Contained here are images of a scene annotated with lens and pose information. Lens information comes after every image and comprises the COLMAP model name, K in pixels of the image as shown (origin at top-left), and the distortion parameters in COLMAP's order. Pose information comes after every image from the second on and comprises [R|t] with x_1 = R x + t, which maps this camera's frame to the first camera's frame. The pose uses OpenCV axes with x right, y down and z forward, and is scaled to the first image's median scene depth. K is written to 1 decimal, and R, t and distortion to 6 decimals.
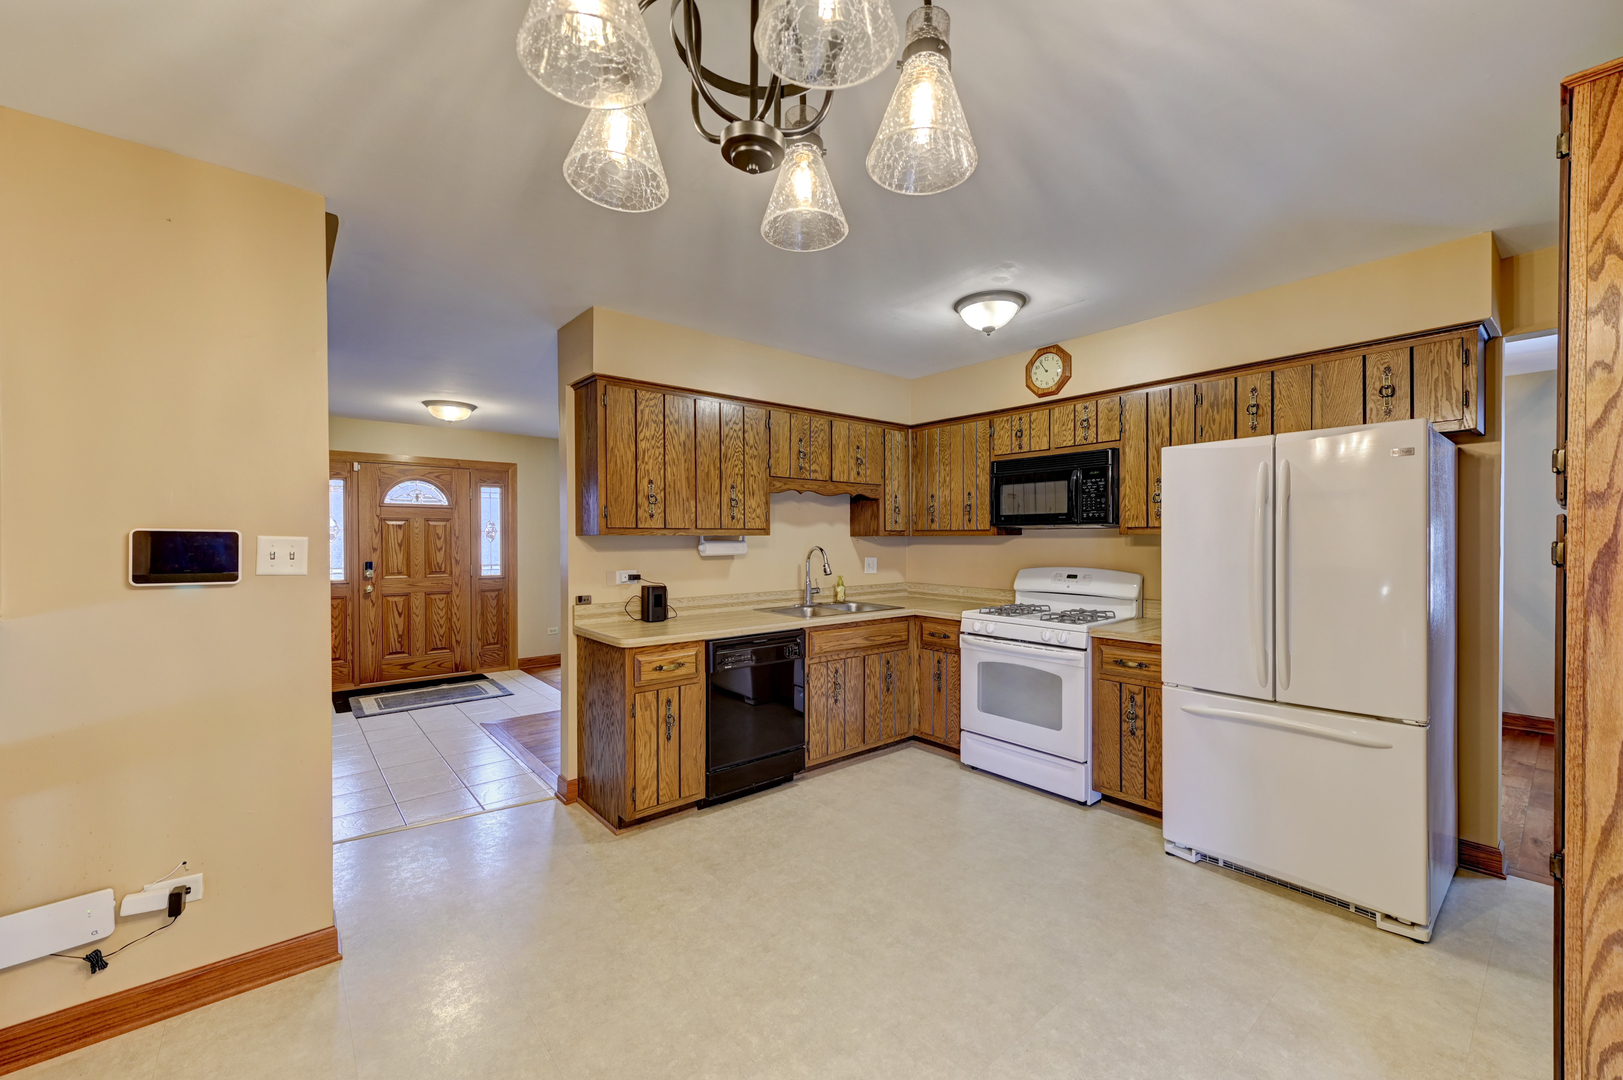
lens RADIAL K [[658.4, 0, 822.2], [0, 658.4, 541.8], [0, 0, 1]] dist [0.008067, -0.000819]
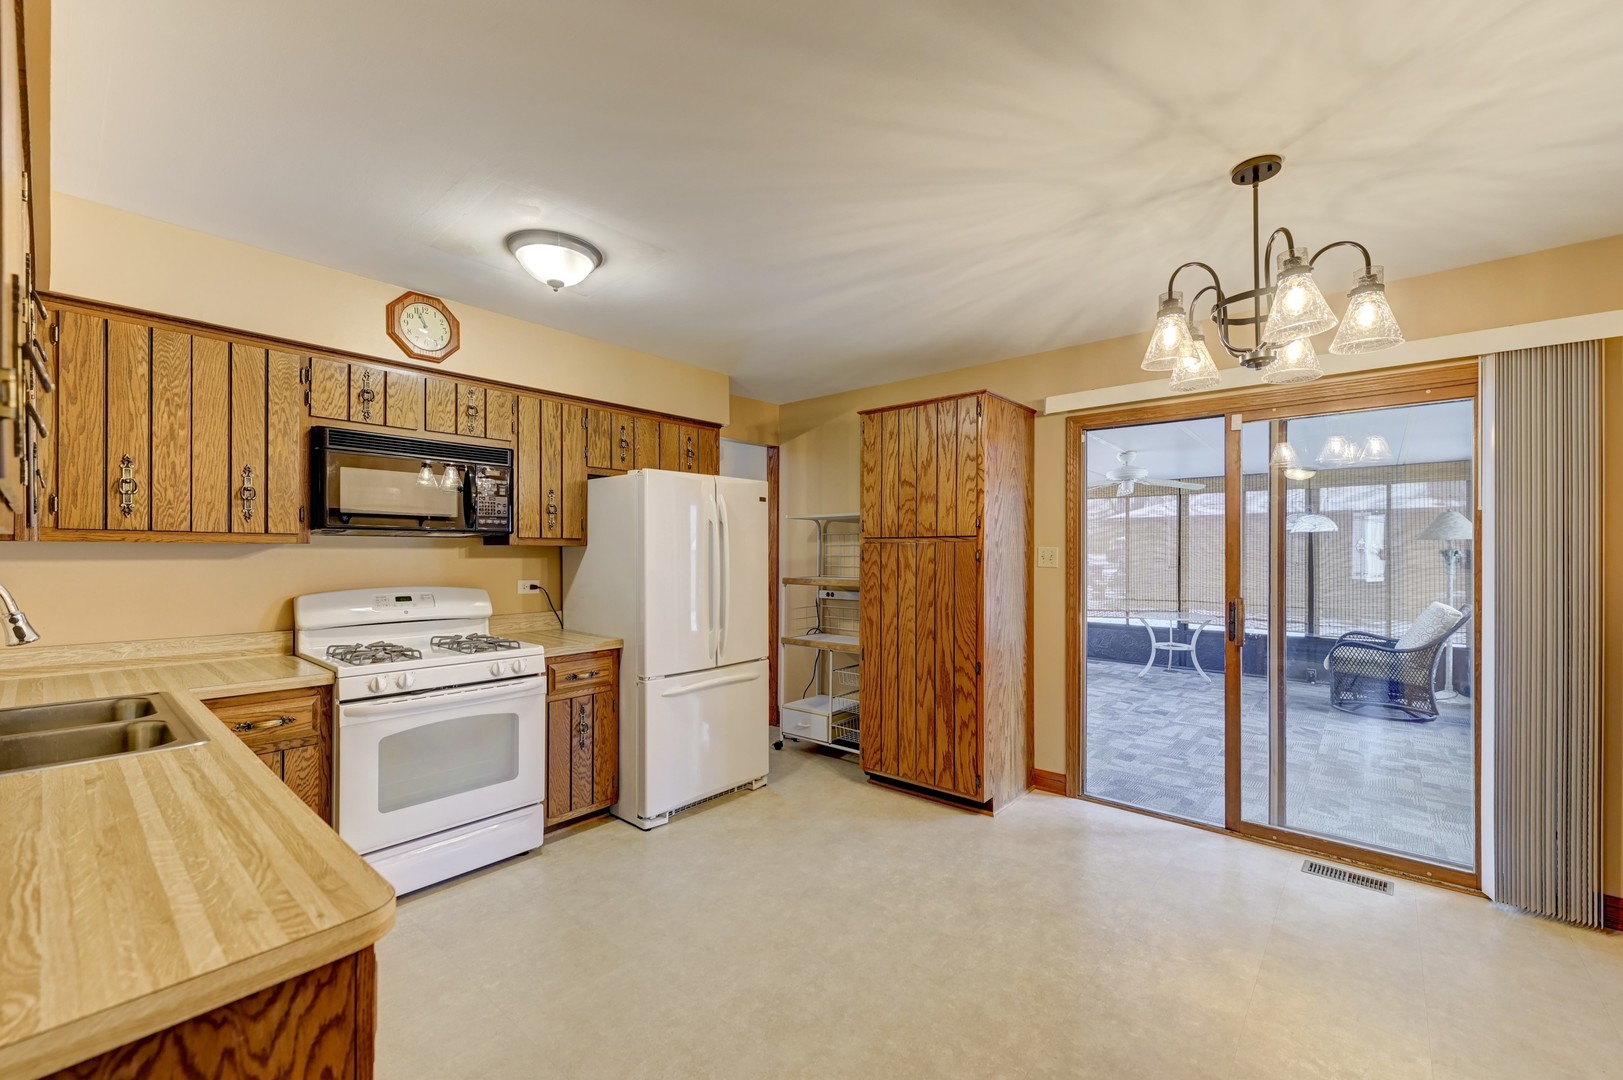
lens RADIAL K [[658.4, 0, 817.9], [0, 658.4, 548.2], [0, 0, 1]] dist [0.008067, -0.000819]
pose [[-0.176598, 0.009372, 0.984238, -0.533379], [0.003570, 0.999954, -0.008881, 0.002647], [-0.984277, 0.001946, -0.176624, 0.765904]]
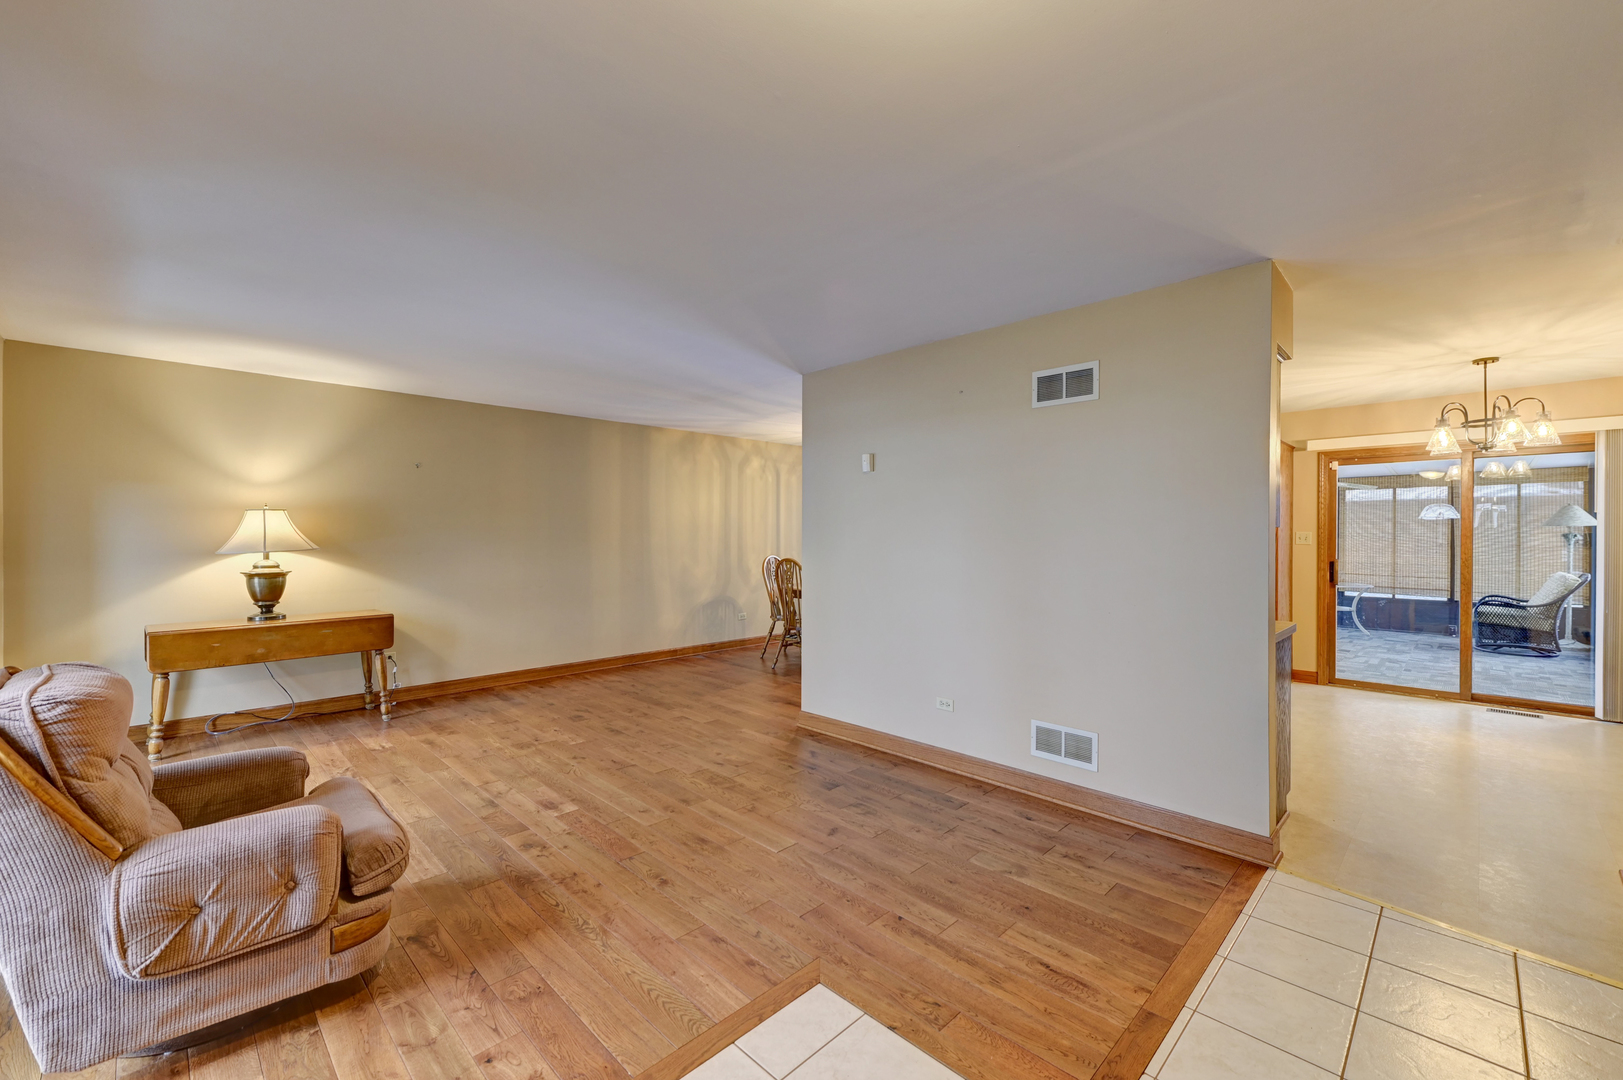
lens RADIAL K [[658.4, 0, 820.6], [0, 658.4, 538.1], [0, 0, 1]] dist [0.008067, -0.000819]
pose [[-0.101373, 0.003720, 0.994841, -0.828086], [0.004328, 0.999985, -0.003298, 0.005768], [-0.994839, 0.003972, -0.101388, 1.191014]]
